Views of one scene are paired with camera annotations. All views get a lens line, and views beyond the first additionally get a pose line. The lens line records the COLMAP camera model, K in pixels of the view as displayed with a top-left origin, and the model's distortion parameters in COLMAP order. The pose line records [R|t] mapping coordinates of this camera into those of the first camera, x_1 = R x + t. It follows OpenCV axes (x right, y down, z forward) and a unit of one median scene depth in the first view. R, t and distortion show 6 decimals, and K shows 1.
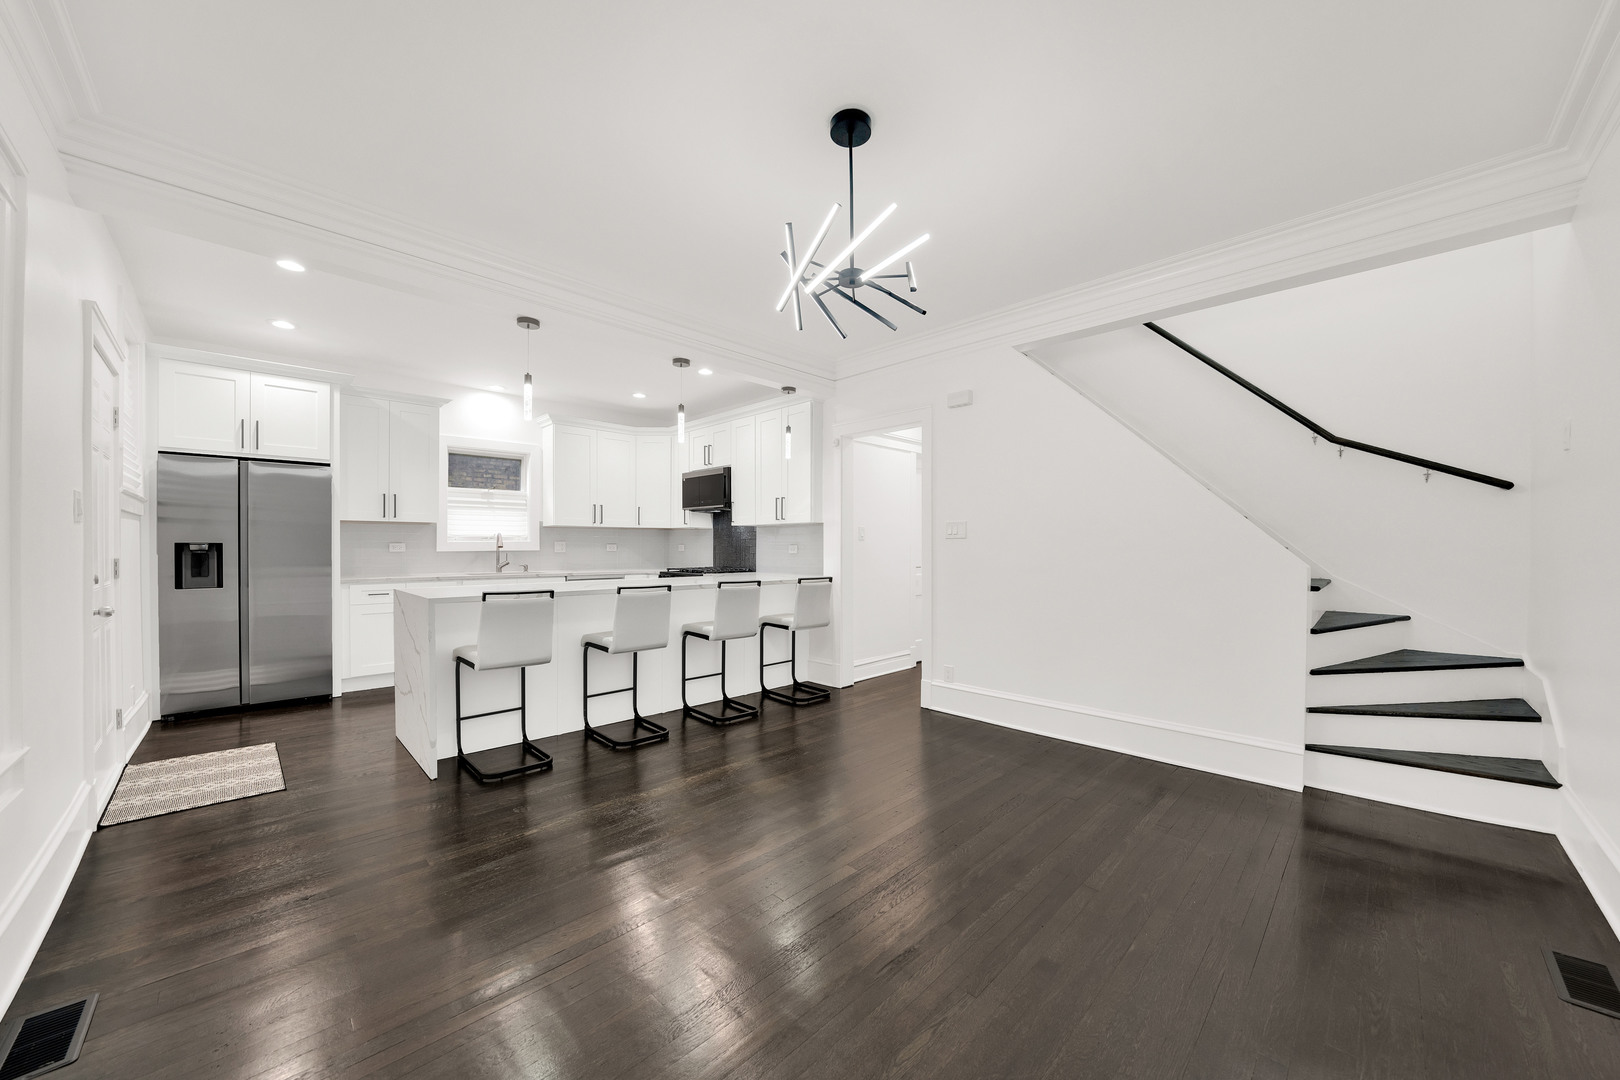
lens RADIAL K [[575.3, 0, 819.7], [0, 575.3, 558.9], [0, 0, 1]] dist [-0.022284, -0.006027]
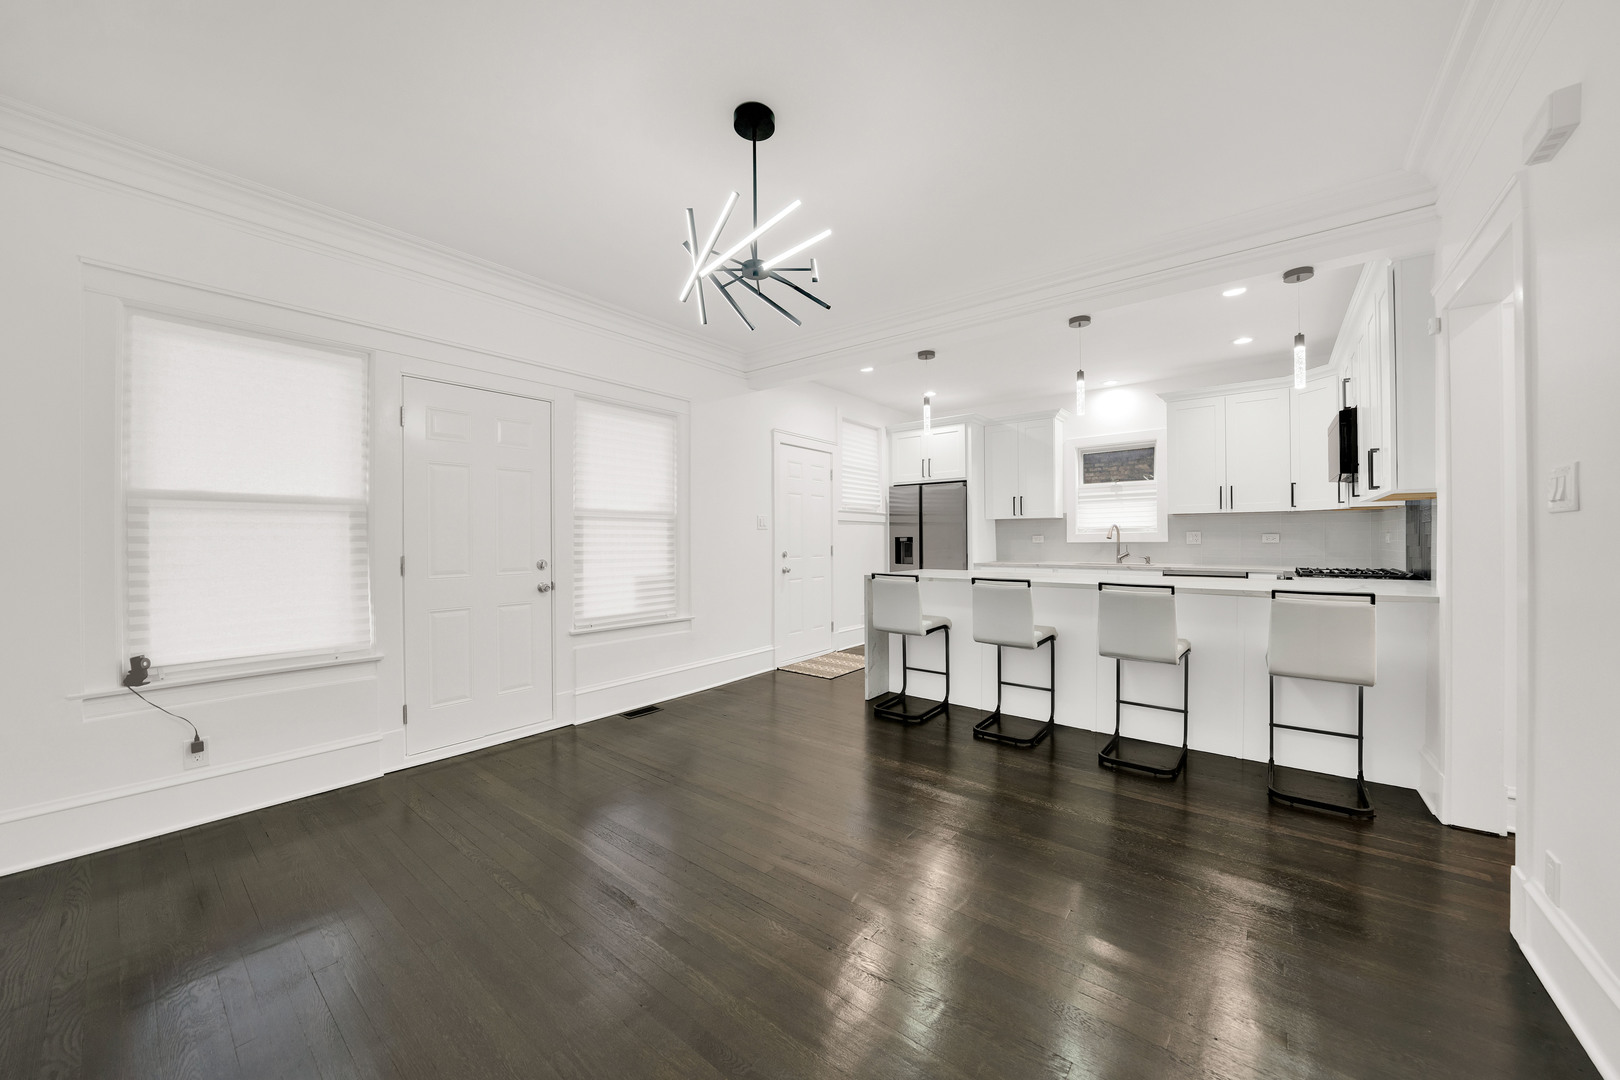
lens RADIAL K [[572.4, 0, 810.0], [0, 572.4, 540.0], [0, 0, 1]] dist [-0.036896, 0.000075]
pose [[0.094169, -0.001602, -0.995555, 0.446834], [-0.014118, 0.999896, -0.002944, -0.008062], [0.995456, 0.014332, 0.094136, 0.417426]]
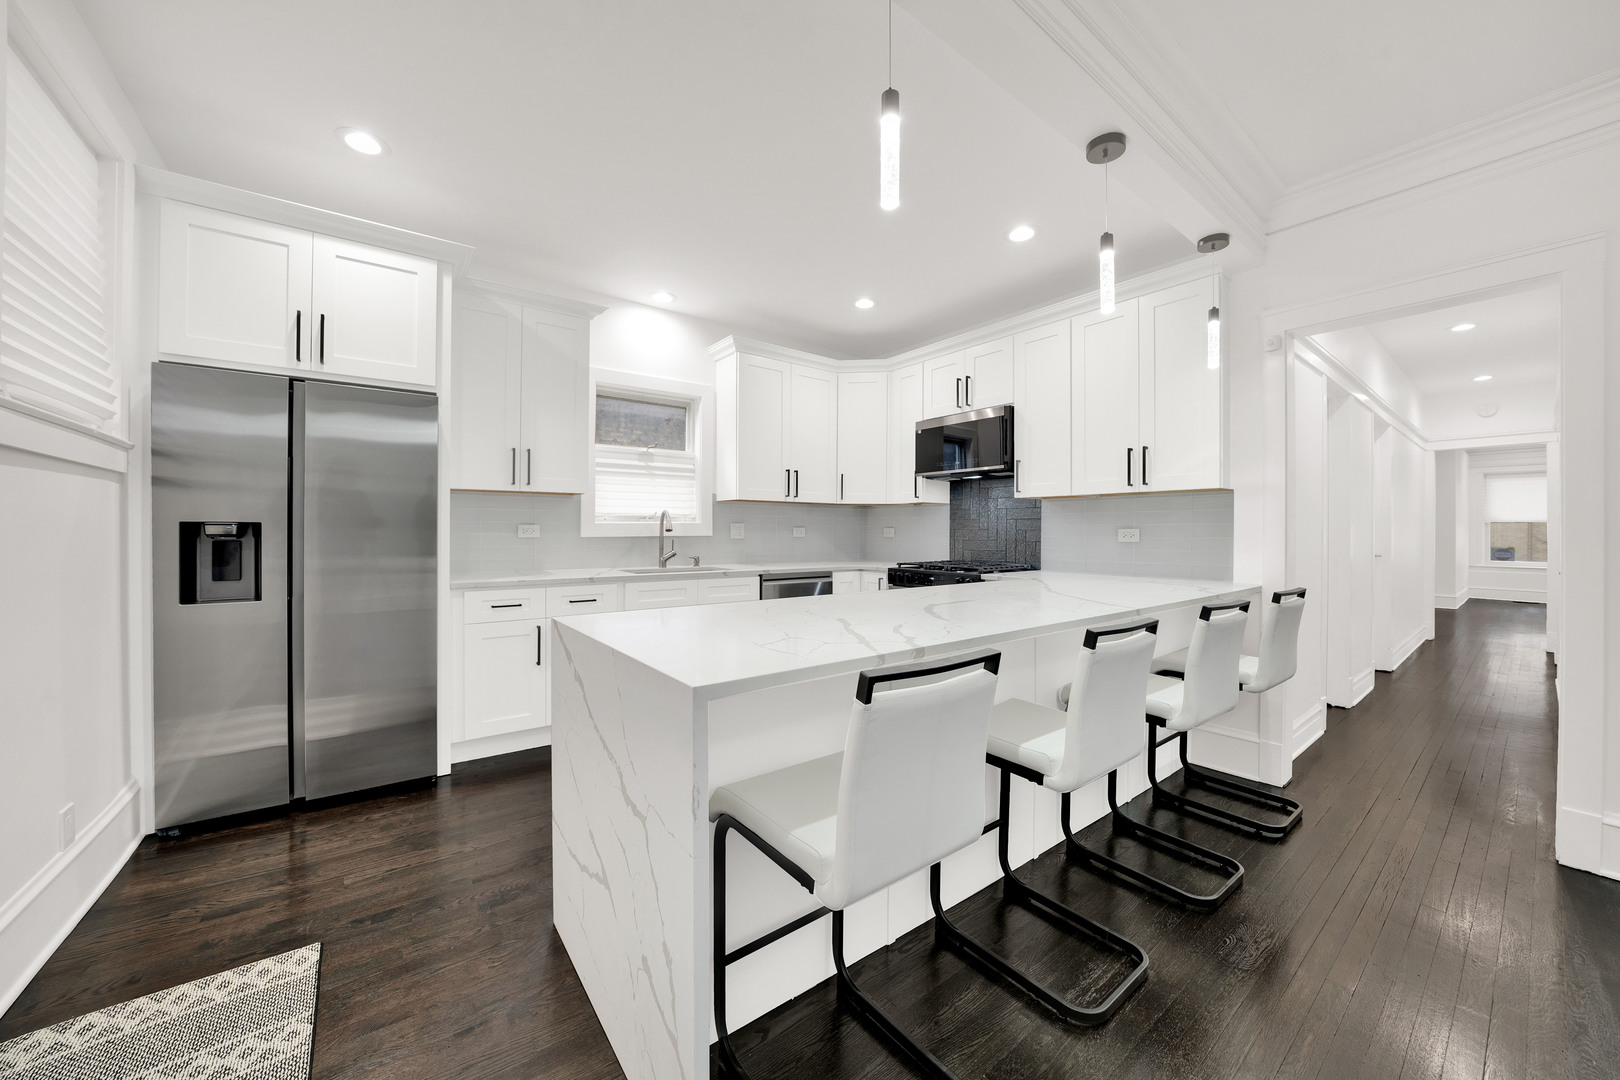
lens RADIAL K [[572.4, 0, 810.0], [0, 572.4, 540.0], [0, 0, 1]] dist [-0.036896, 0.000075]
pose [[0.989336, 0.003924, -0.145599, -0.332268], [-0.004780, 0.999973, -0.005532, -0.007790], [0.145574, 0.006169, 0.989328, 0.400952]]
